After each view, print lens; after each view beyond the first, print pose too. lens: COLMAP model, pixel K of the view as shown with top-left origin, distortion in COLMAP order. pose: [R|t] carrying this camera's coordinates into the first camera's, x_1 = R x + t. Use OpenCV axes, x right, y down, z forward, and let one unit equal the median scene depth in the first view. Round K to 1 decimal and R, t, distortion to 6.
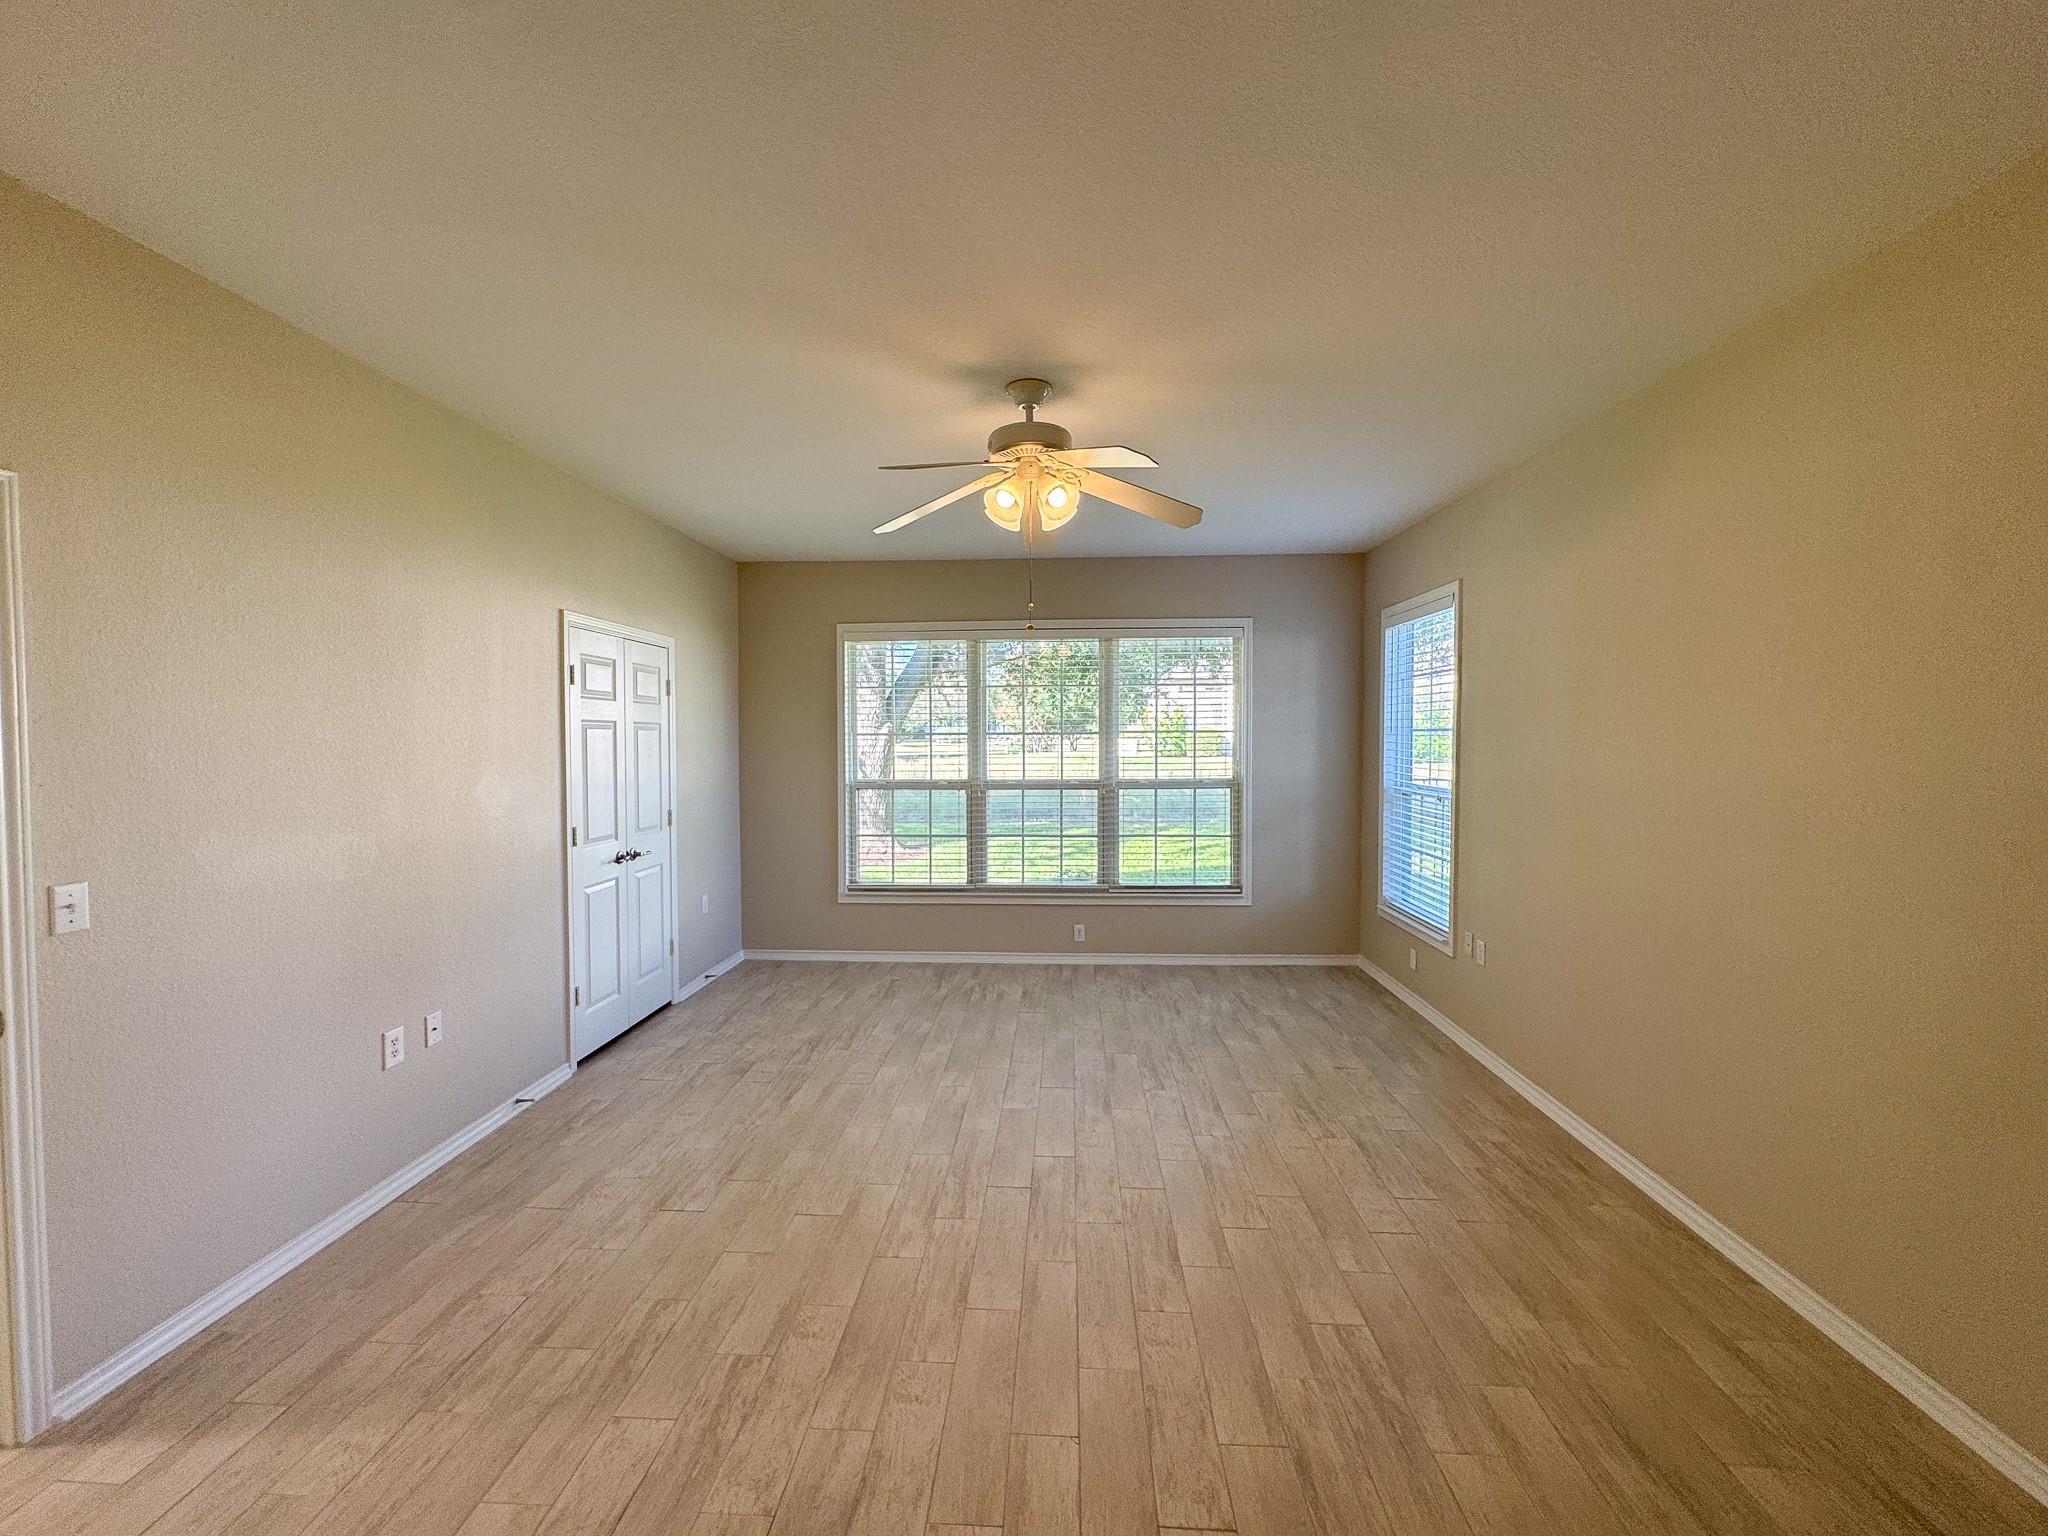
lens RADIAL K [[818.9, 0, 1024.0], [0, 818.9, 768.0], [0, 0, 1]] dist [-0.000028, 0.000504]
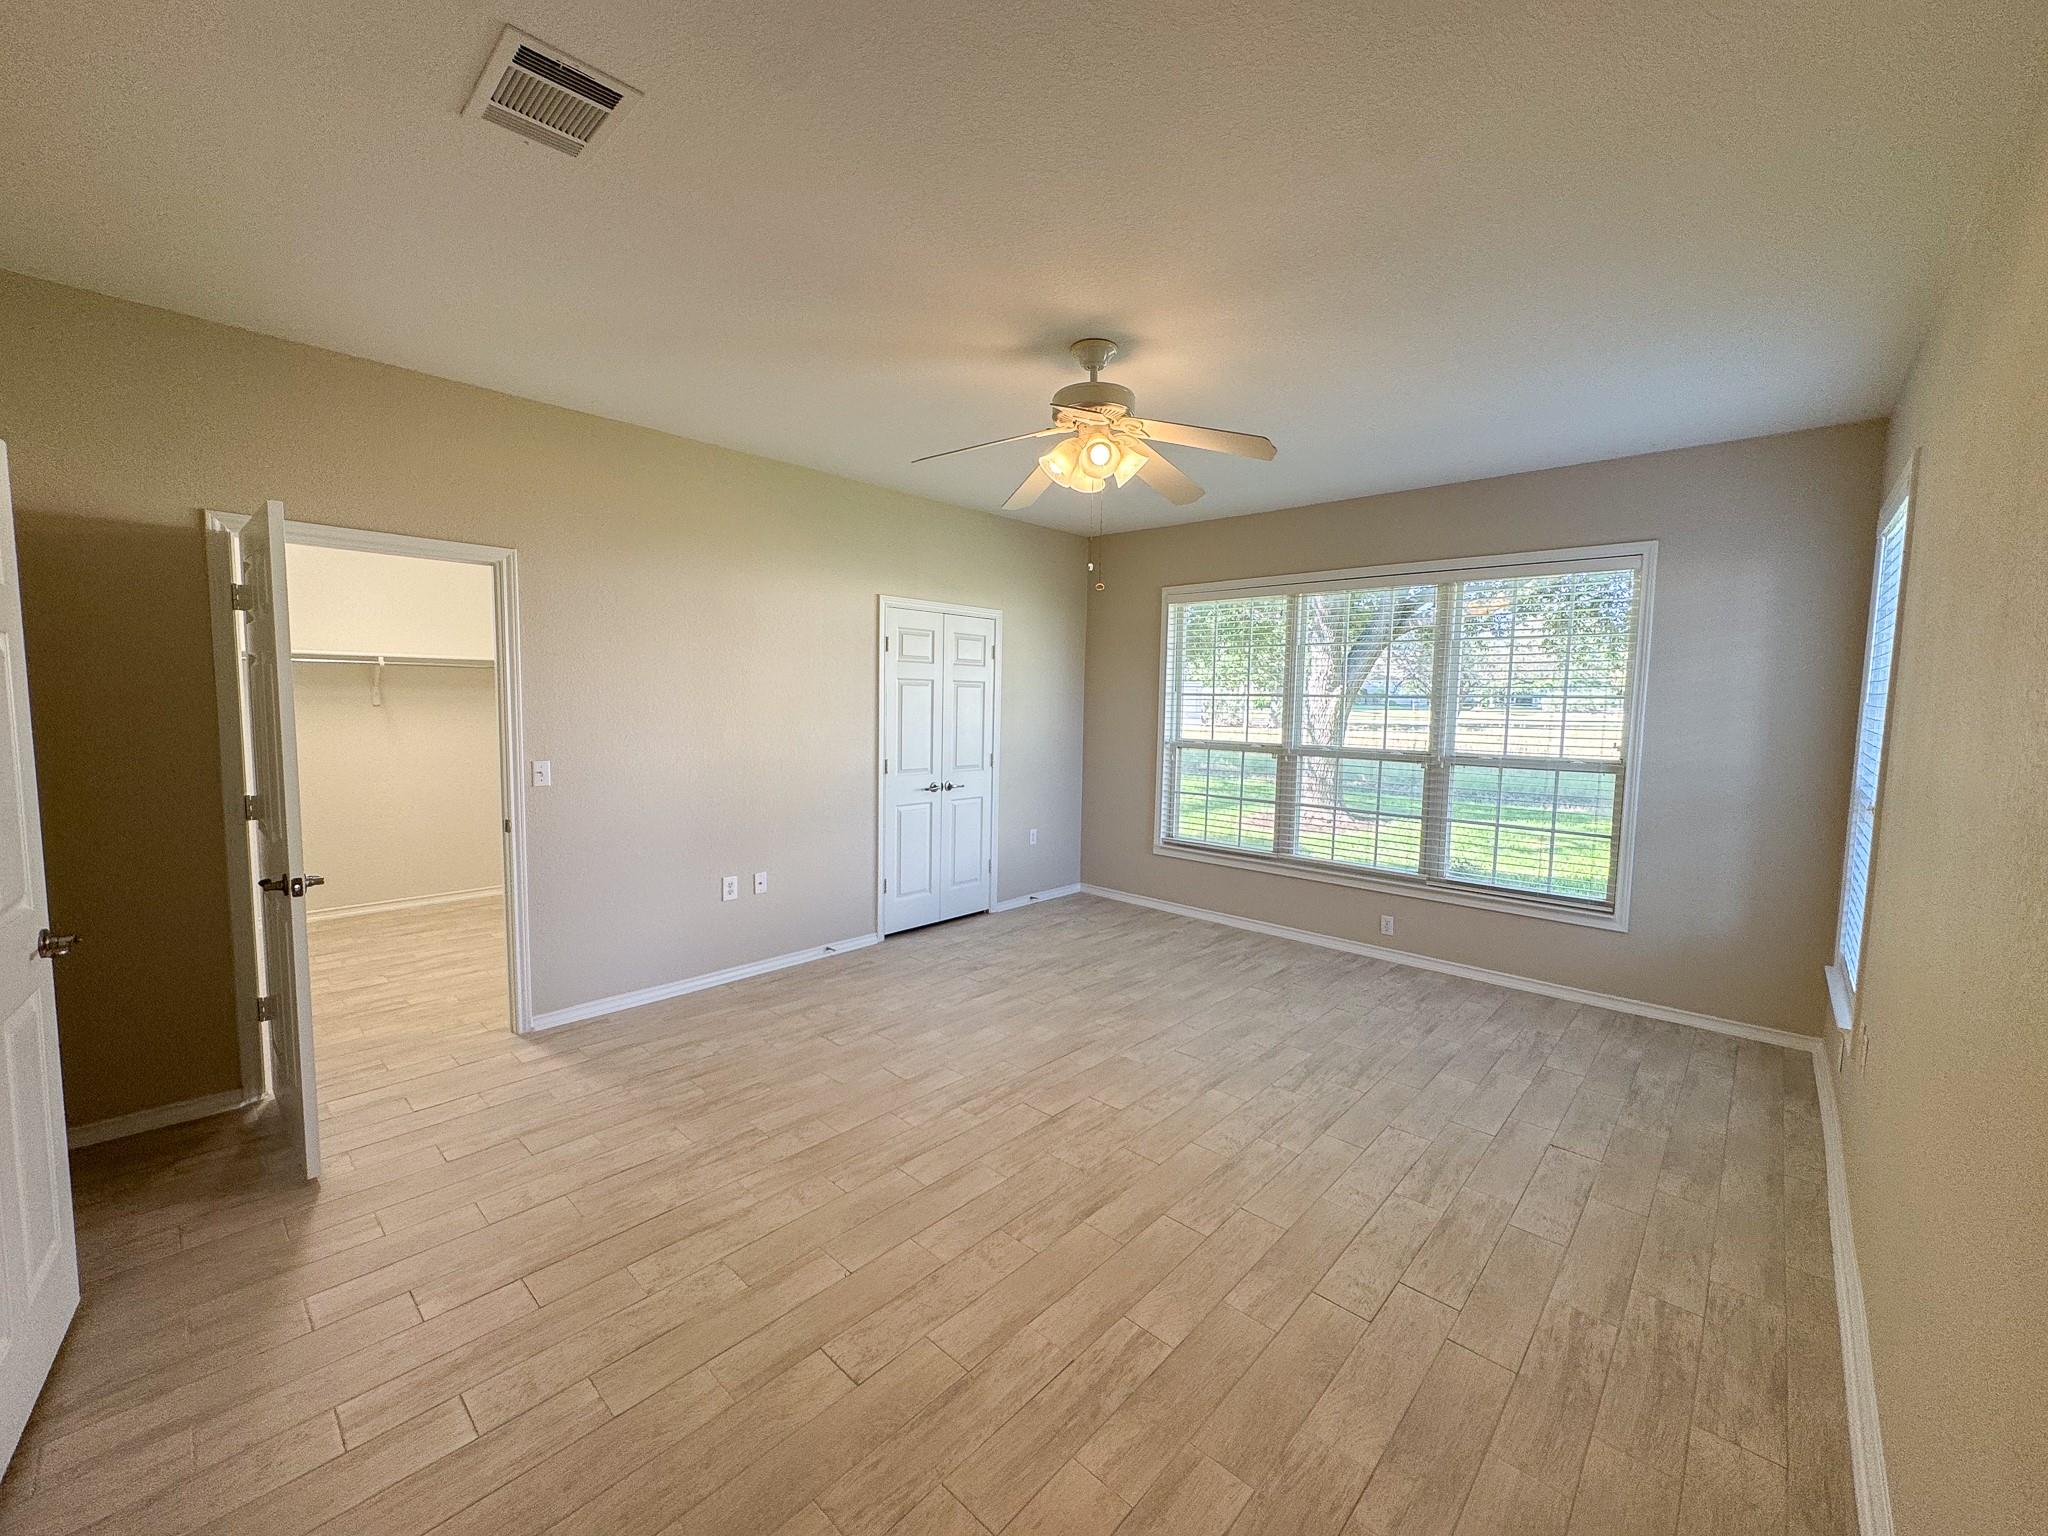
lens RADIAL K [[818.9, 0, 1024.0], [0, 818.9, 768.0], [0, 0, 1]] dist [-0.000028, 0.000504]
pose [[0.769334, 0.071672, -0.634814, 0.423957], [-0.042843, 0.997238, 0.060668, -0.003712], [0.637409, -0.019476, 0.770279, 0.108304]]
